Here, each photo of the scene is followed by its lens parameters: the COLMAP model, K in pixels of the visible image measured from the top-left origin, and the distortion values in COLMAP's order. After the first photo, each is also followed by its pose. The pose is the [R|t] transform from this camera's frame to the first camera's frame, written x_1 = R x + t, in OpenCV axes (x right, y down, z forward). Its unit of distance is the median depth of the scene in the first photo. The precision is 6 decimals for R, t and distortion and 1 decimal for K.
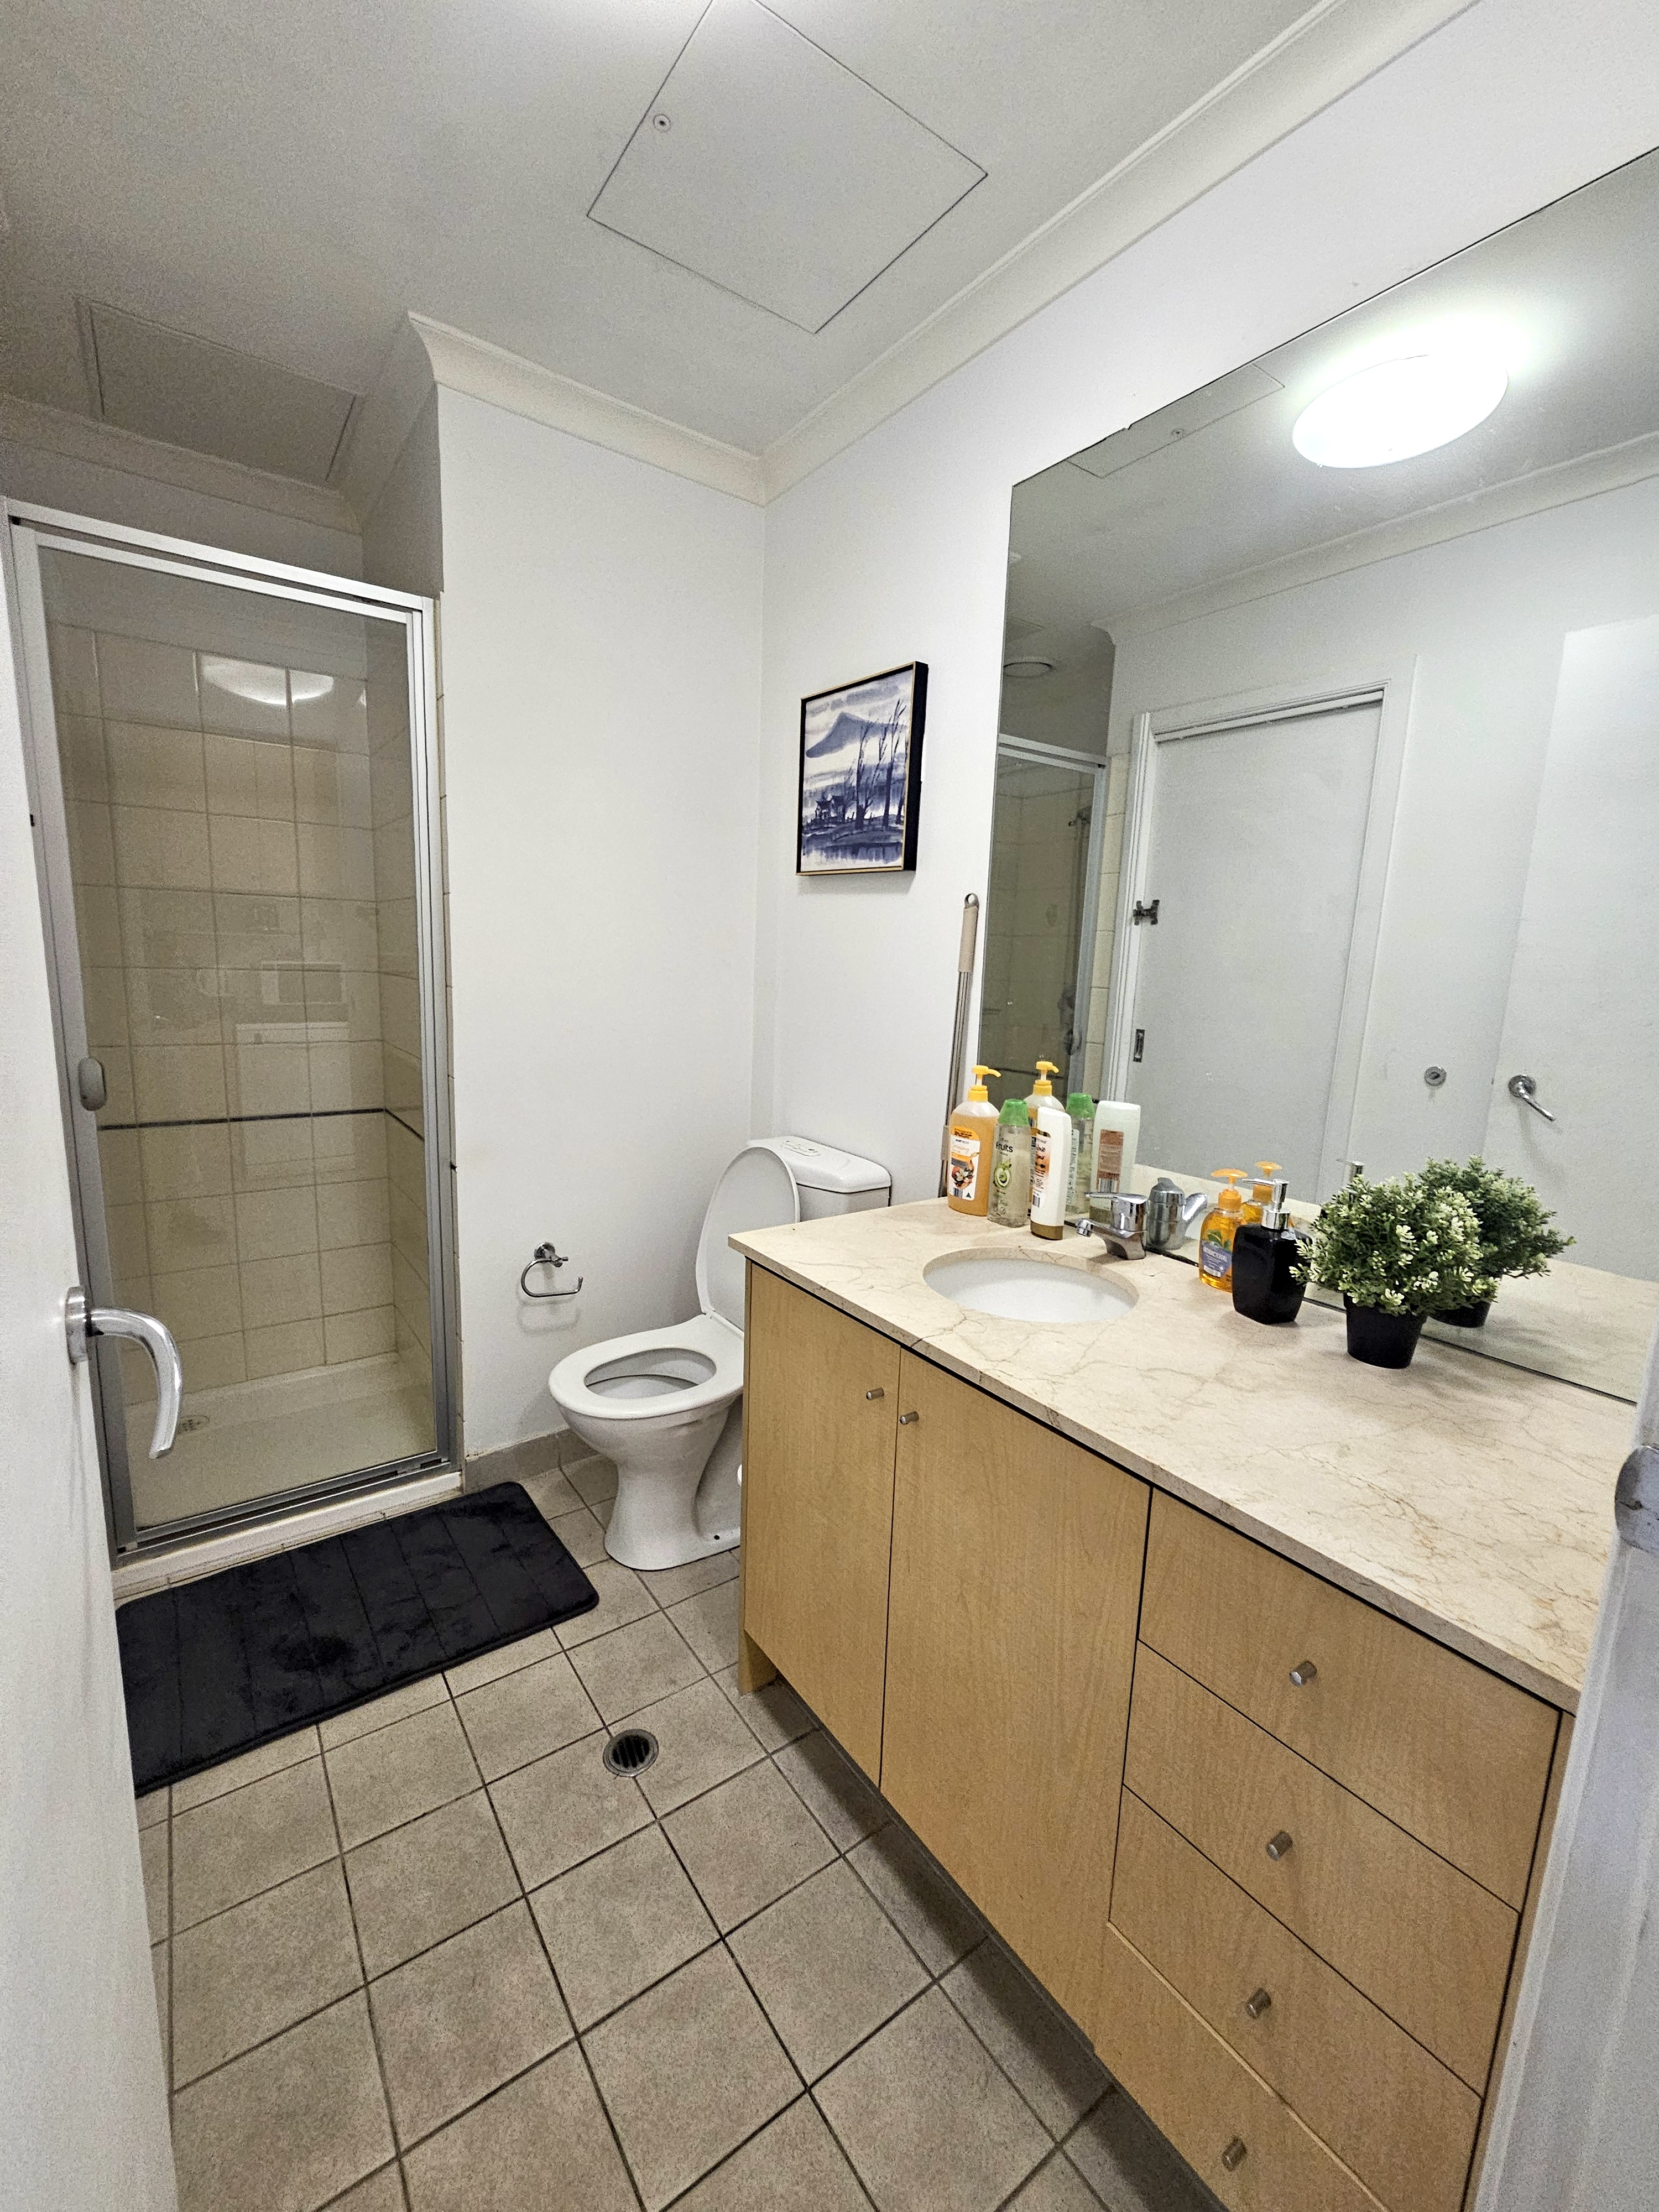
lens RADIAL K [[902.1, 0, 812.1], [0, 902.1, 1101.4], [0, 0, 1]] dist [0.000908, -0.000675]
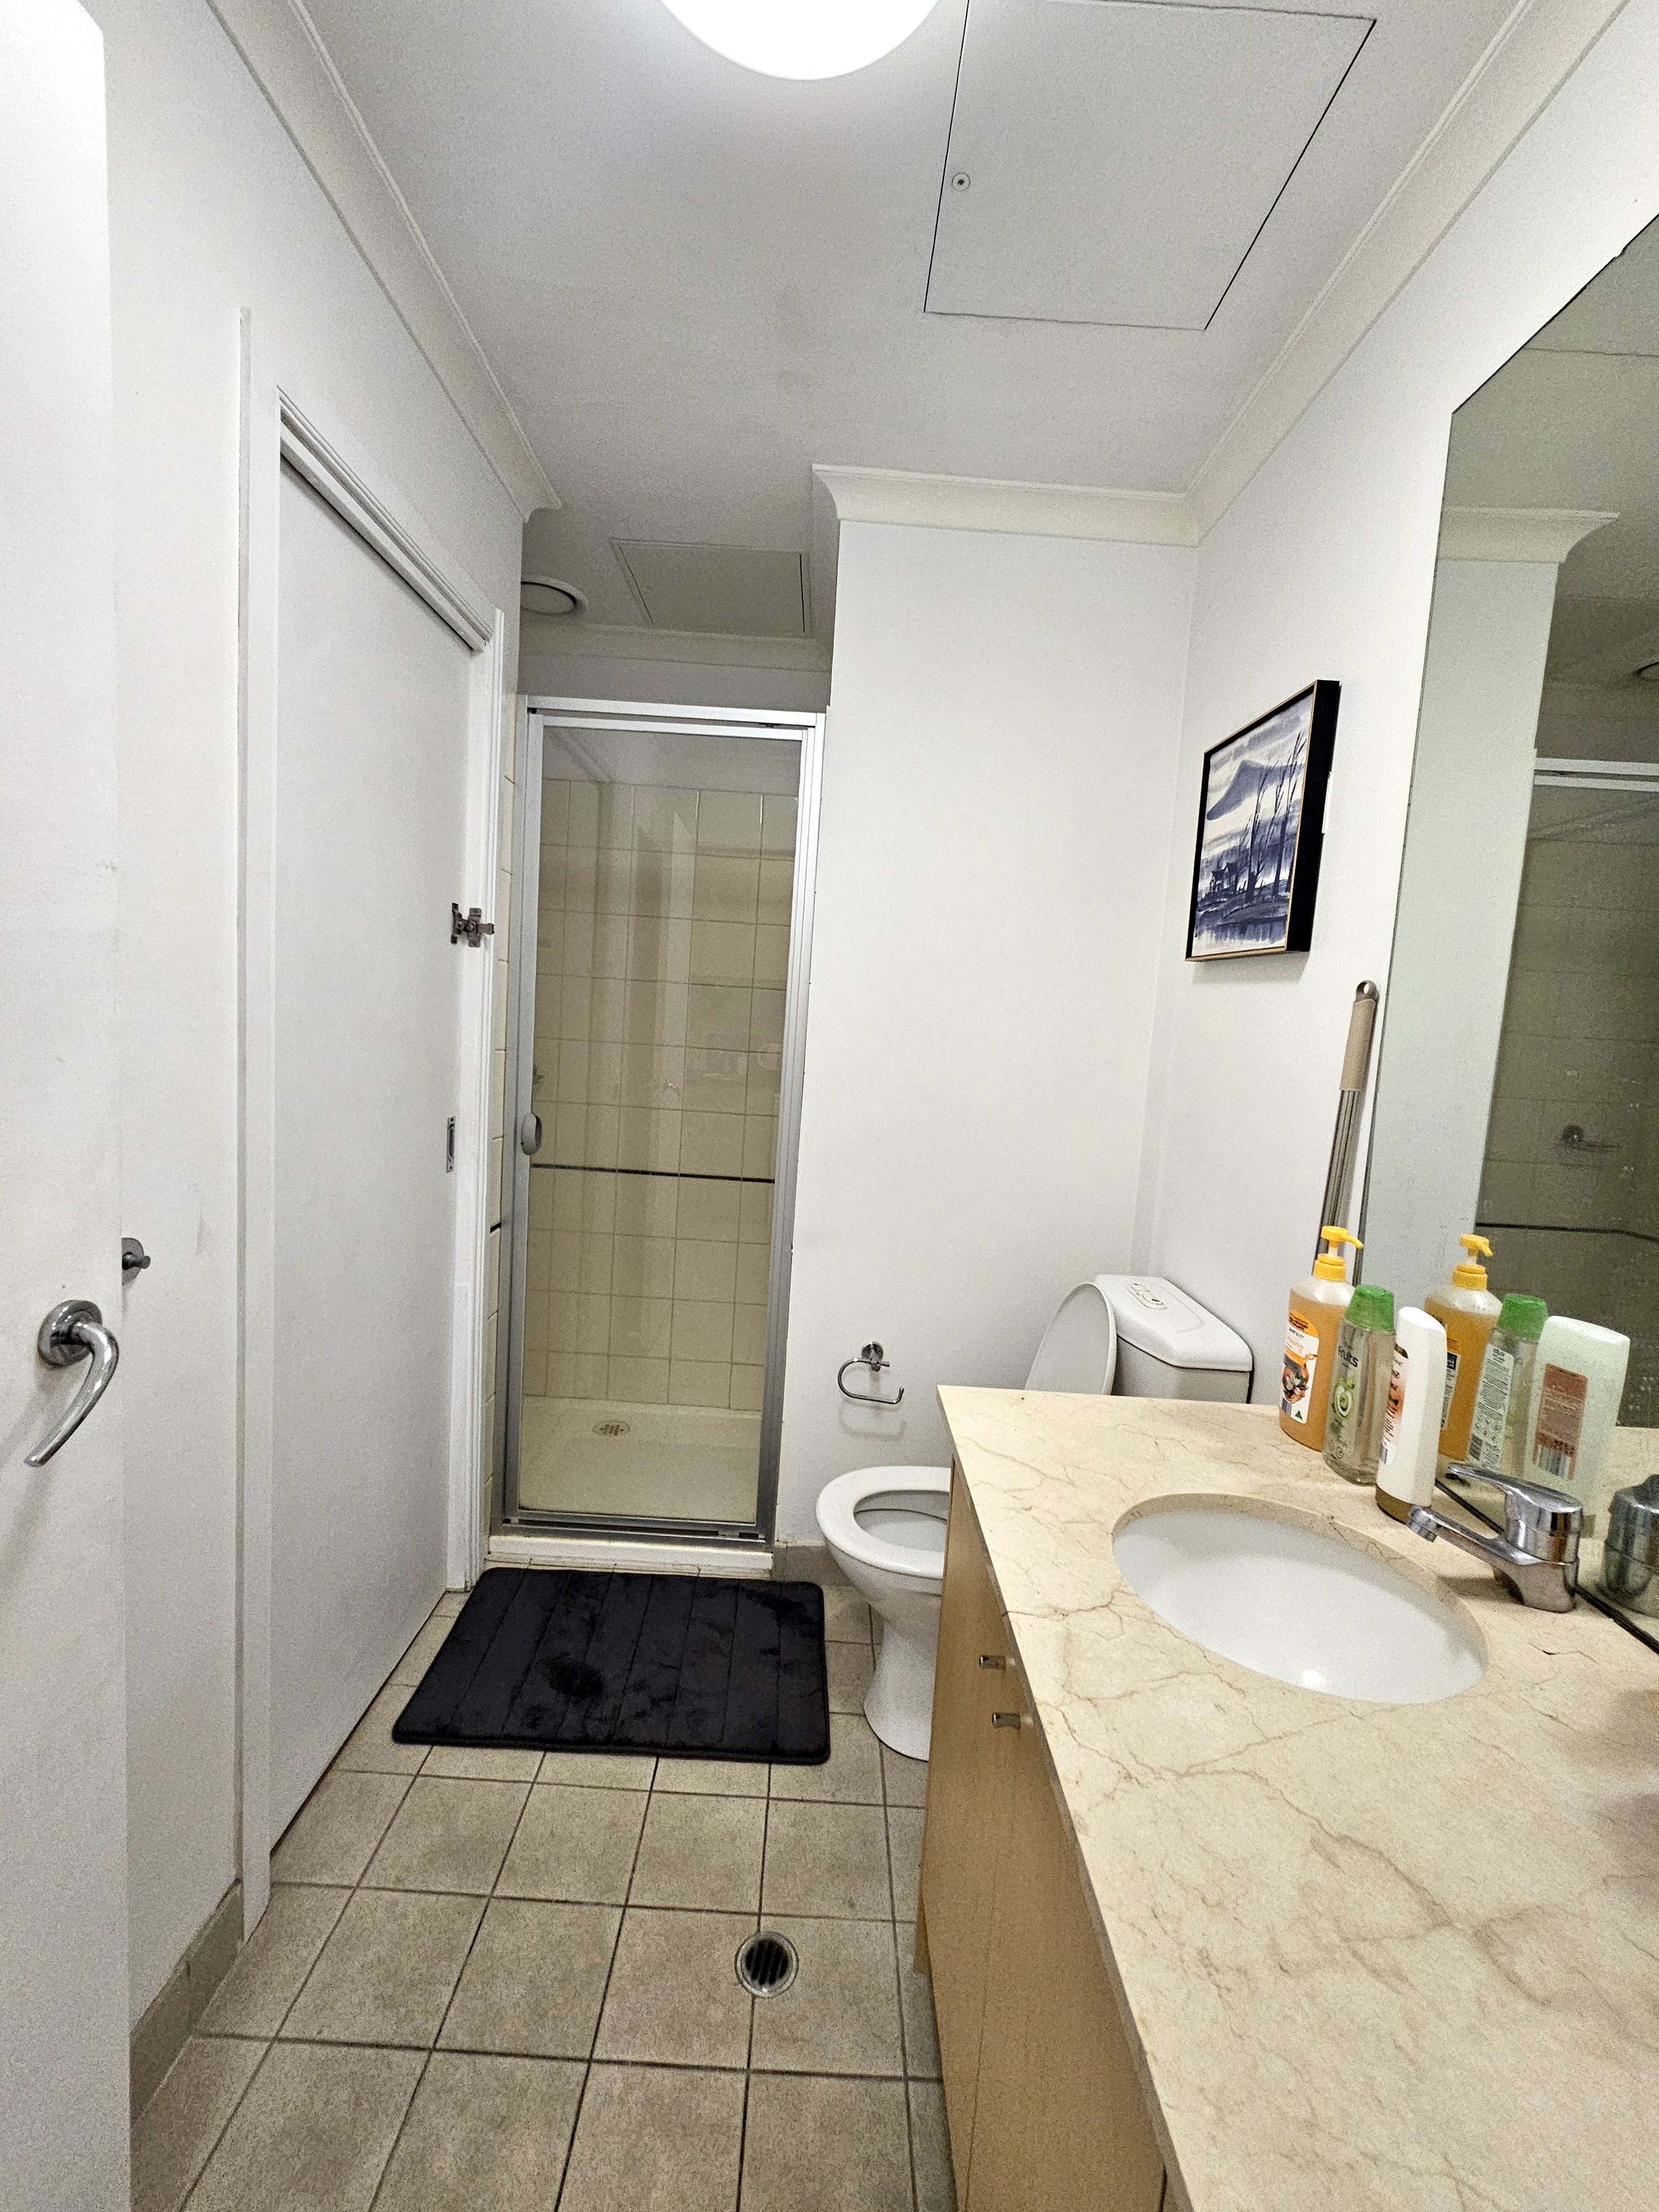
lens RADIAL K [[902.1, 0, 825.9], [0, 902.1, 1098.7], [0, 0, 1]] dist [0.000908, -0.000675]
pose [[0.814345, 0.069740, -0.576176, 0.231700], [-0.127559, 0.989986, -0.060460, -0.041010], [0.566190, 0.122732, 0.815086, 0.187530]]
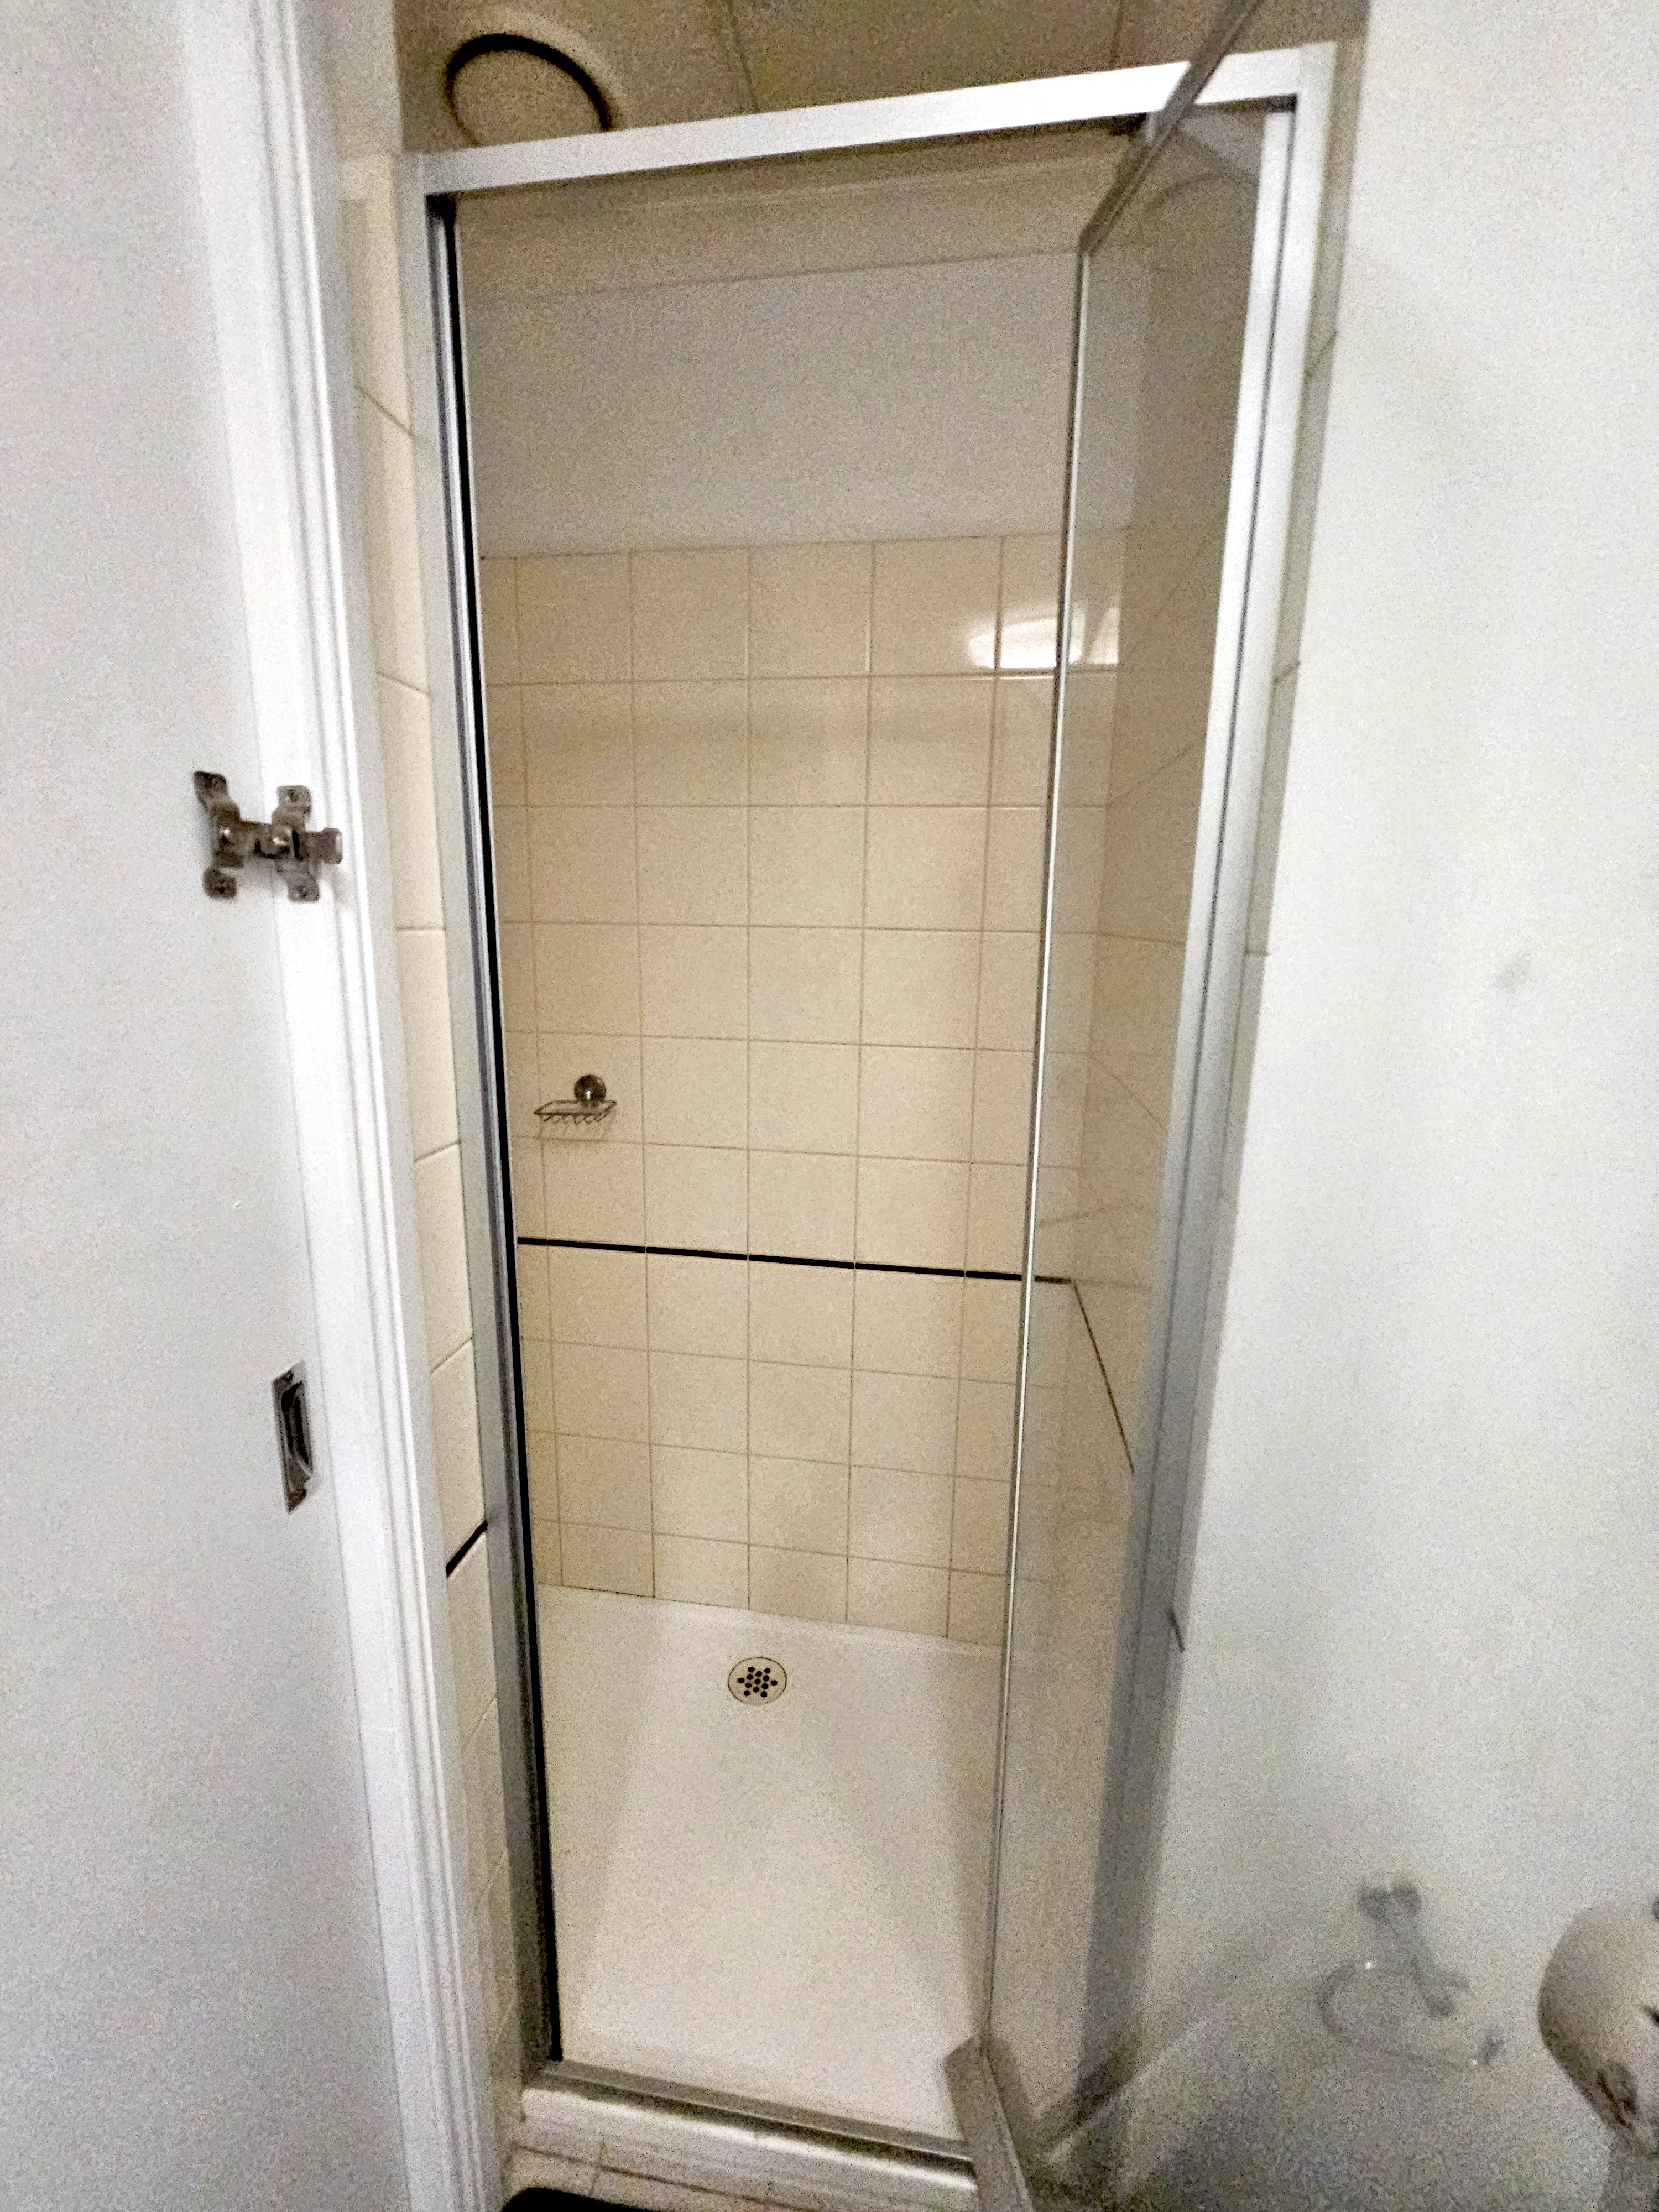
lens RADIAL K [[902.1, 0, 830.1], [0, 902.1, 1103.6], [0, 0, 1]] dist [0.000908, -0.000675]
pose [[0.720790, 0.114992, -0.683548, -0.290693], [-0.102949, 0.992966, 0.058487, -0.185620], [0.685466, 0.028213, 0.727558, 0.660777]]
